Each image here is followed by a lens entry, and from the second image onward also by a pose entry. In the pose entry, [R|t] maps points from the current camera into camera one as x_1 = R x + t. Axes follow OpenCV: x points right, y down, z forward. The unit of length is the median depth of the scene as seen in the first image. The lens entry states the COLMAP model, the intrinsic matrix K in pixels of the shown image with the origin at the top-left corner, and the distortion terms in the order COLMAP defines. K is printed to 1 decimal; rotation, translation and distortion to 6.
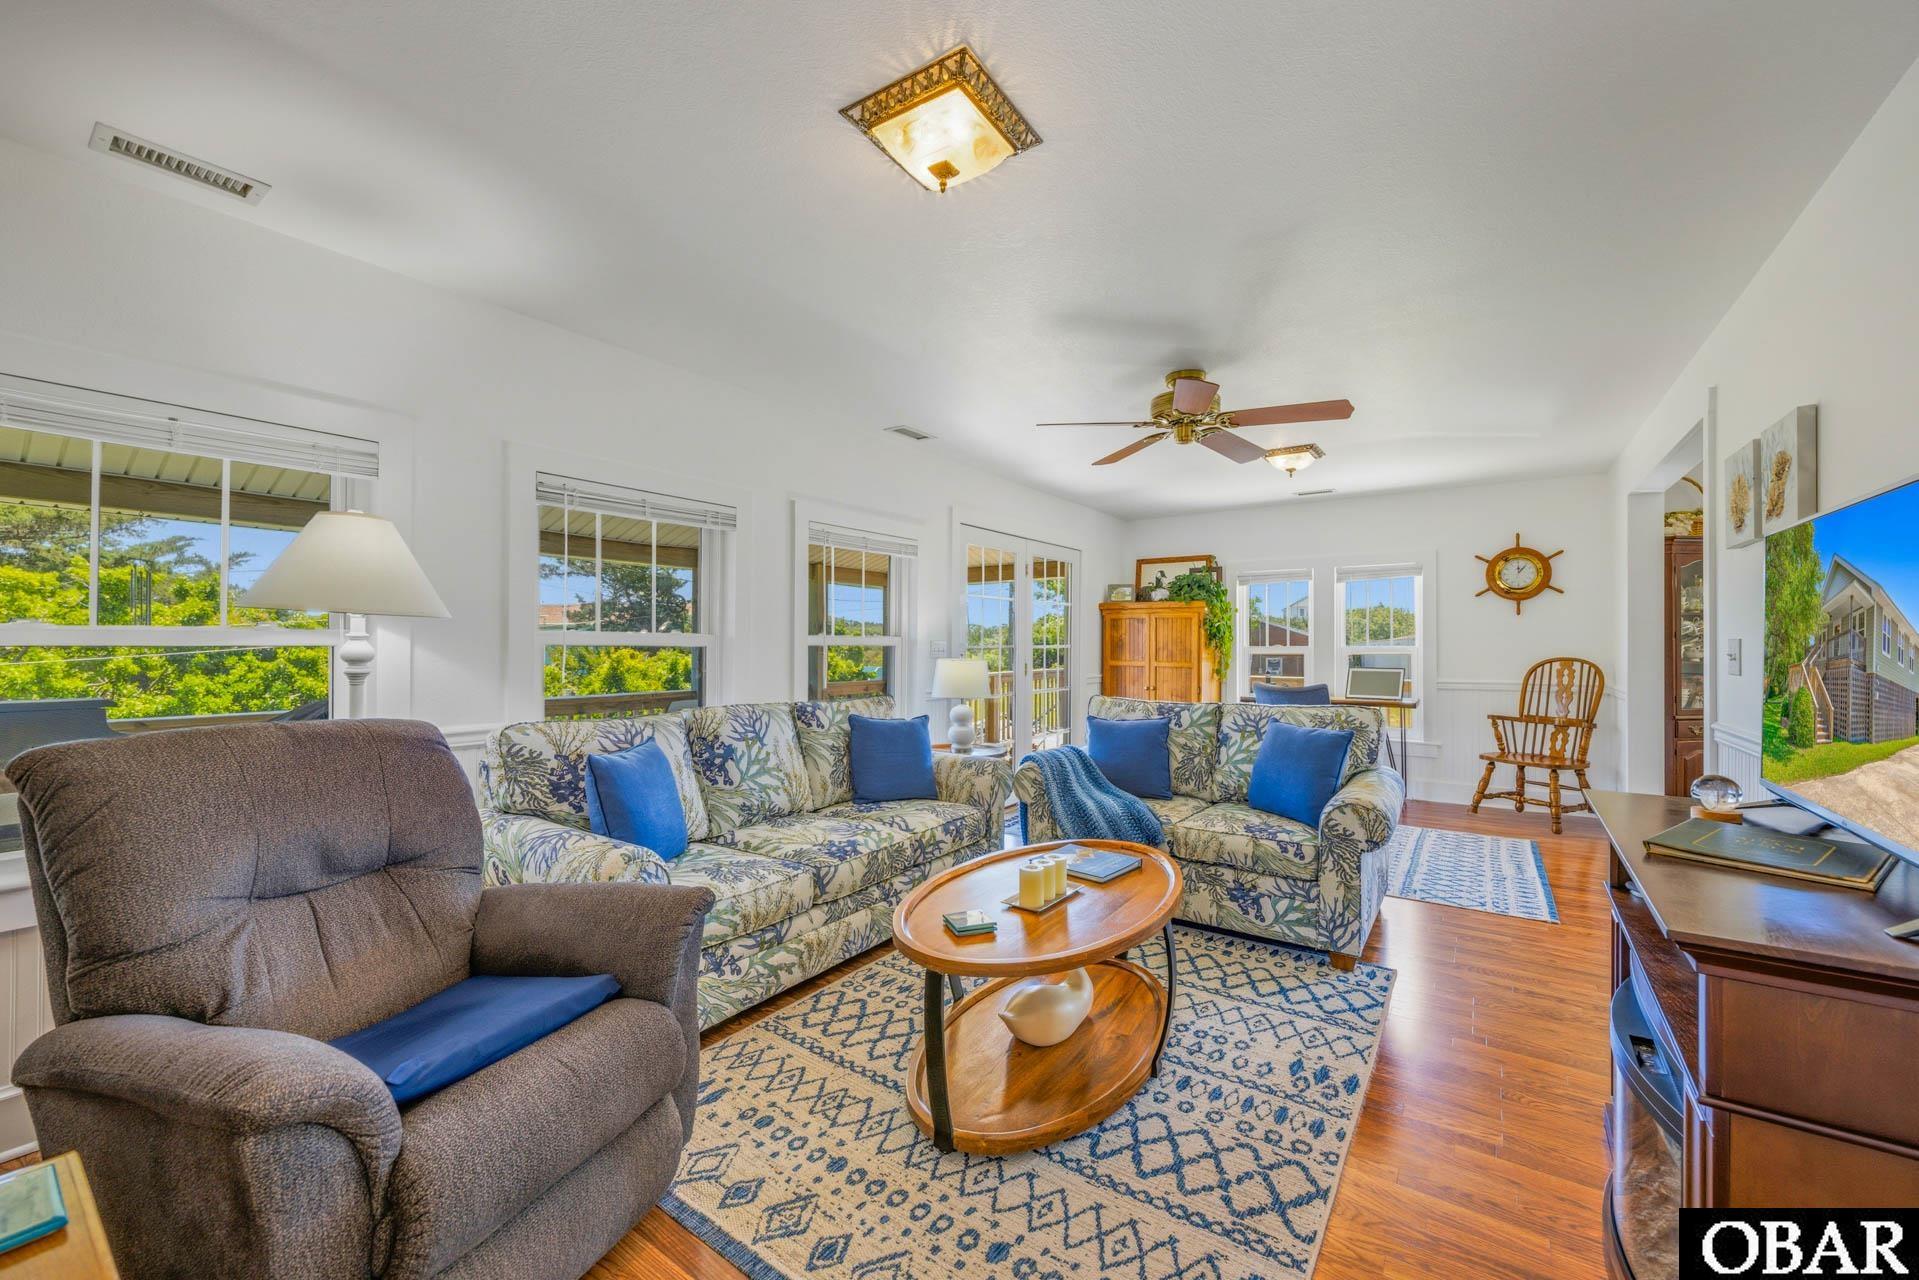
lens RADIAL K [[586.2, 0, 1072.9], [0, 586.2, 646.7], [0, 0, 1]] dist [0.008415, 0.000050]
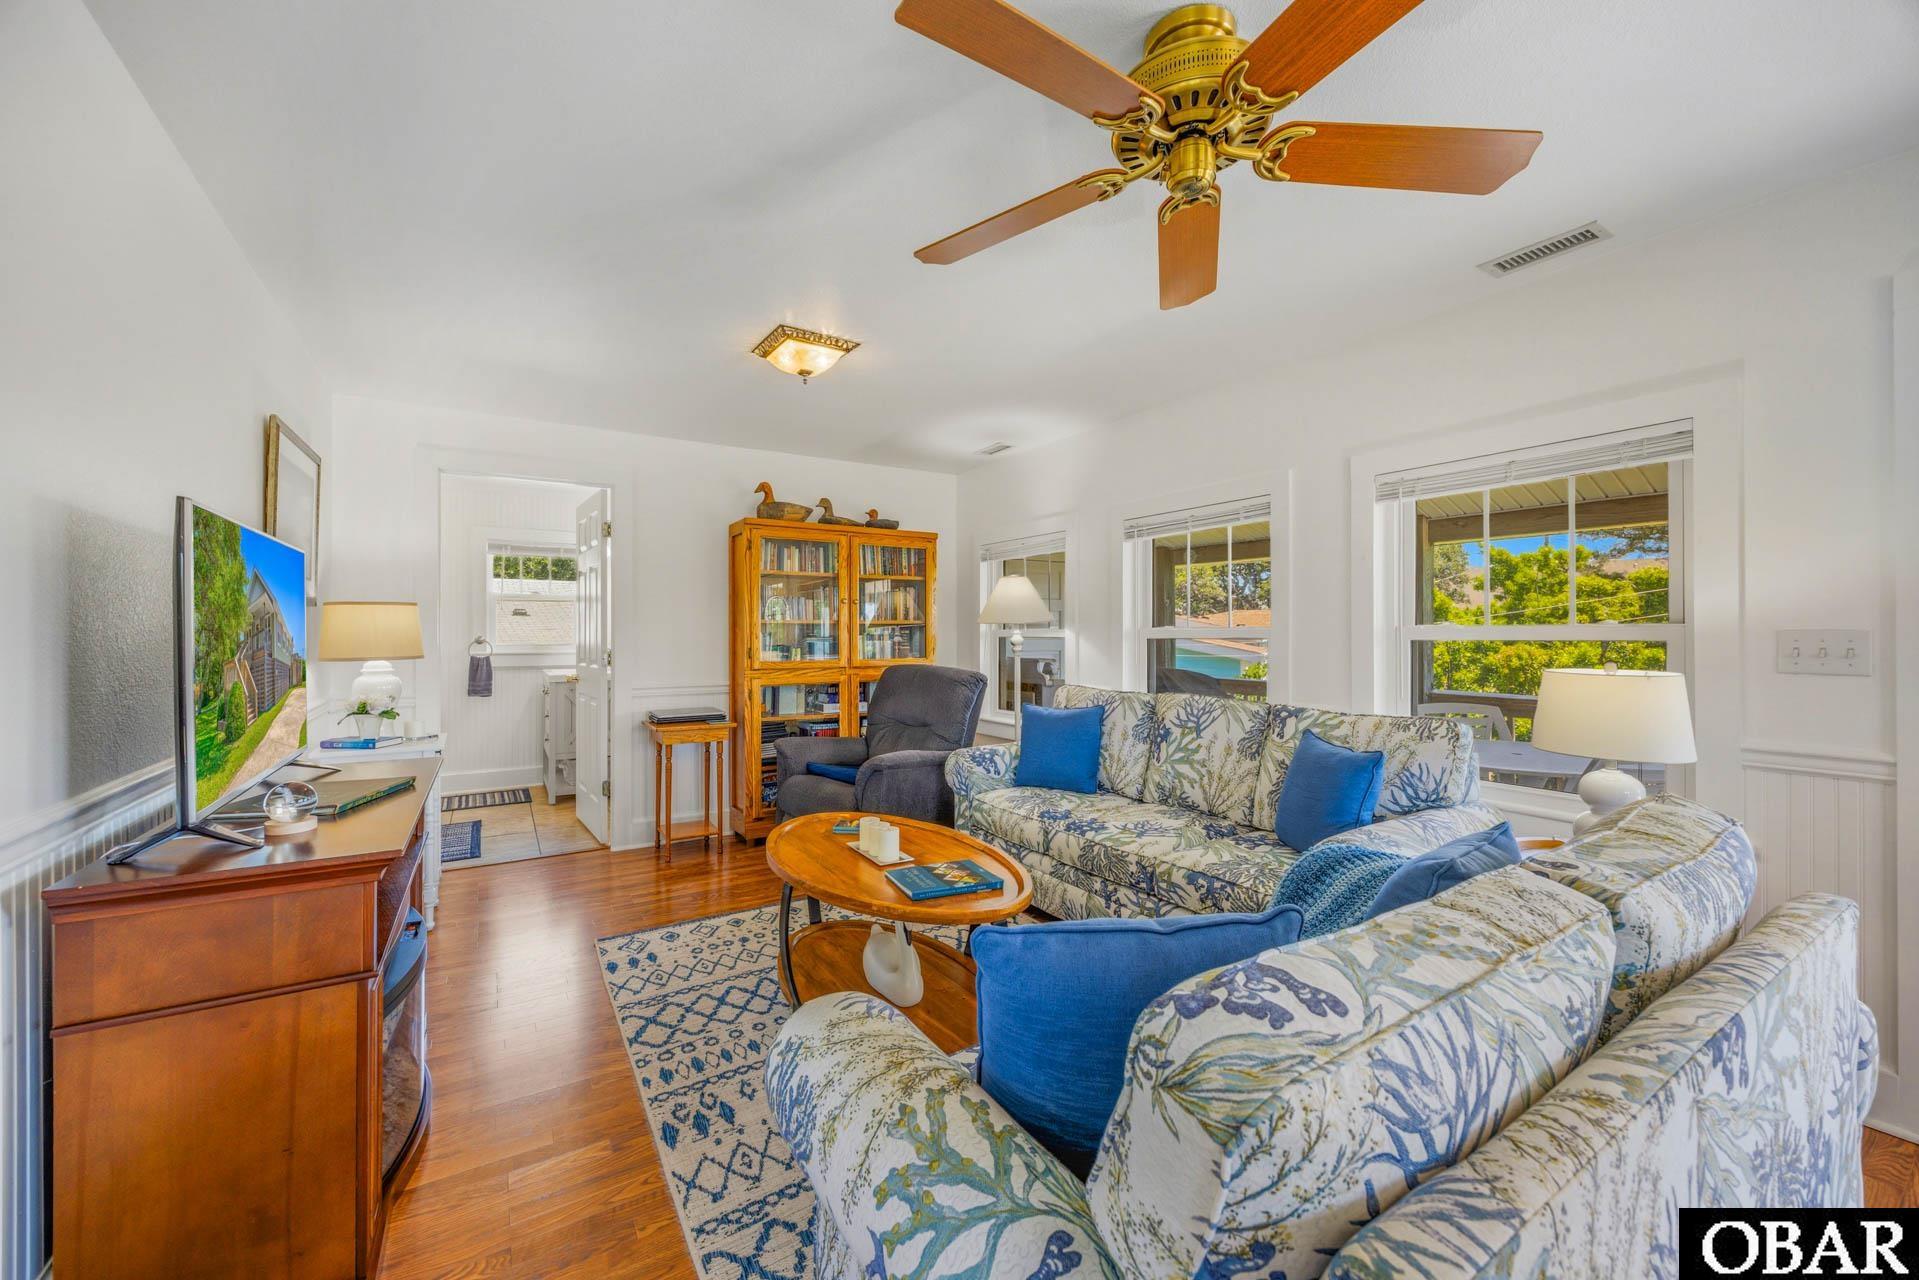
lens RADIAL K [[722.3, 0, 957.0], [0, 722.3, 637.7], [0, 0, 1]] dist [-0.007251, 0.000012]
pose [[-0.366803, 0.005399, -0.930283, 1.496196], [-0.006865, 0.999940, 0.008510, -0.021504], [0.930274, 0.009508, -0.366744, 2.036300]]
